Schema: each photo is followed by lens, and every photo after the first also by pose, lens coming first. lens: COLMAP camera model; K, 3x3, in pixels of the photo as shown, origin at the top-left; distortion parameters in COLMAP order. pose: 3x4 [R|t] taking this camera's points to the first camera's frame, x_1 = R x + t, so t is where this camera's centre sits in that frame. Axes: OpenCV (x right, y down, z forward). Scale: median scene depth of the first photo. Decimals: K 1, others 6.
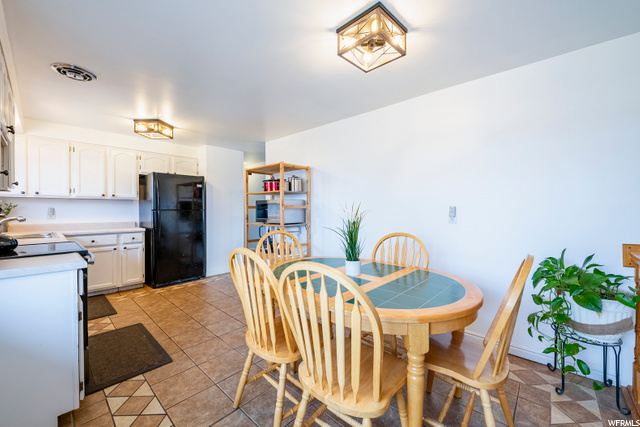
lens RADIAL K [[253.7, 0, 321.3], [0, 253.7, 211.9], [0, 0, 1]] dist [0.000014, -0.002548]
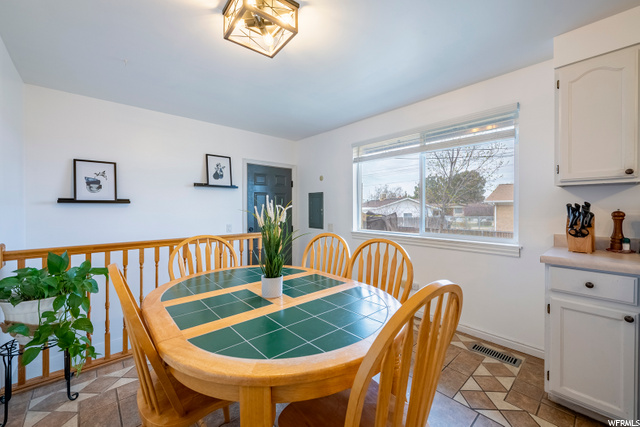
lens RADIAL K [[256.5, 0, 322.3], [0, 256.5, 208.8], [0, 0, 1]] dist [0.001774, 0.000315]
pose [[-0.994560, 0.003014, 0.104122, -0.047946], [0.004743, 0.999855, 0.016362, -0.012691], [-0.104057, 0.016767, -0.994430, 0.842837]]
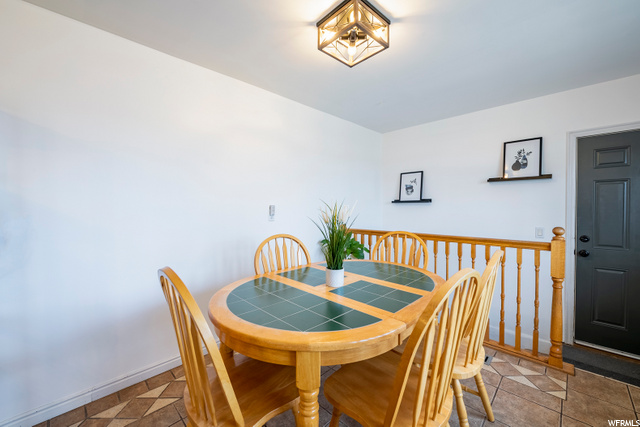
lens RADIAL K [[253.6, 0, 321.6], [0, 253.6, 206.0], [0, 0, 1]] dist [-0.000710, -0.000212]
pose [[0.058393, 0.004987, 0.998281, -0.347042], [0.013824, 0.999888, -0.005804, -0.005897], [-0.998198, 0.014139, 0.058317, 0.474256]]
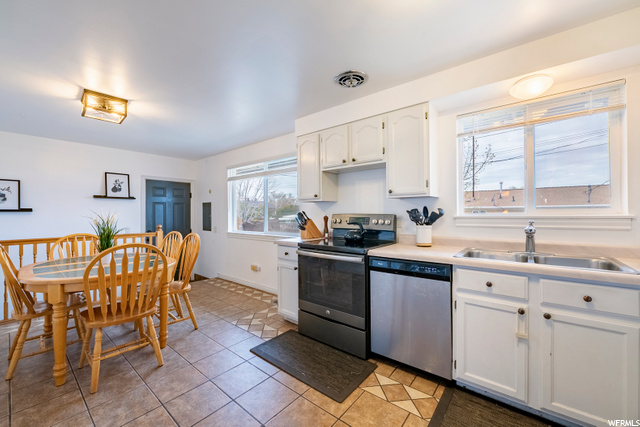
lens RADIAL K [[253.7, 0, 321.3], [0, 253.7, 211.9], [0, 0, 1]] dist [0.000014, -0.002548]
pose [[-0.998829, 0.006395, -0.047953, -0.467004], [0.006087, 0.999960, 0.006581, -0.018140], [0.047993, 0.006282, -0.998828, 1.168641]]
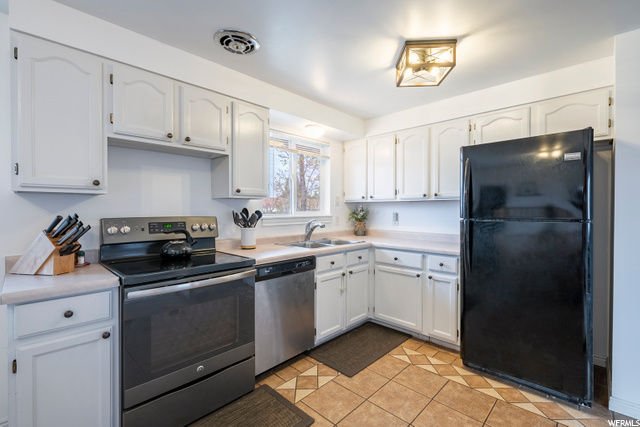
lens RADIAL K [[287.7, 0, 321.5], [0, 287.7, 211.5], [0, 0, 1]] dist [0.002166, -0.000522]
pose [[-0.029507, 0.007747, -0.999535, -0.053128], [-0.009468, 0.999923, 0.008030, -0.025110], [0.999520, 0.009701, -0.029431, 0.749218]]
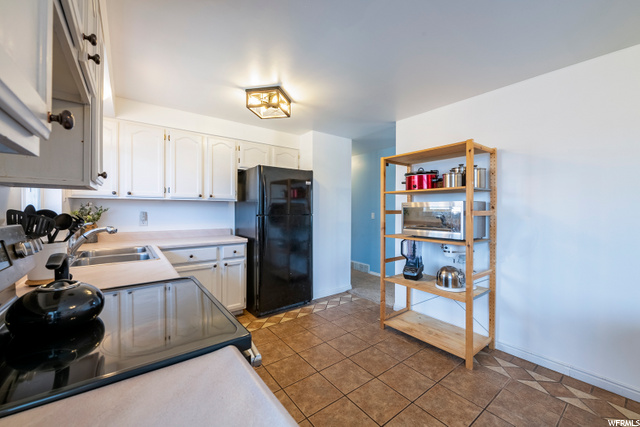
lens RADIAL K [[253.7, 0, 321.3], [0, 253.7, 211.9], [0, 0, 1]] dist [0.000014, -0.002548]
pose [[0.983203, 0.006596, -0.182397, -0.351483], [-0.006640, 0.999978, 0.000369, -0.019190], [0.182395, 0.000848, 0.983225, 0.297653]]
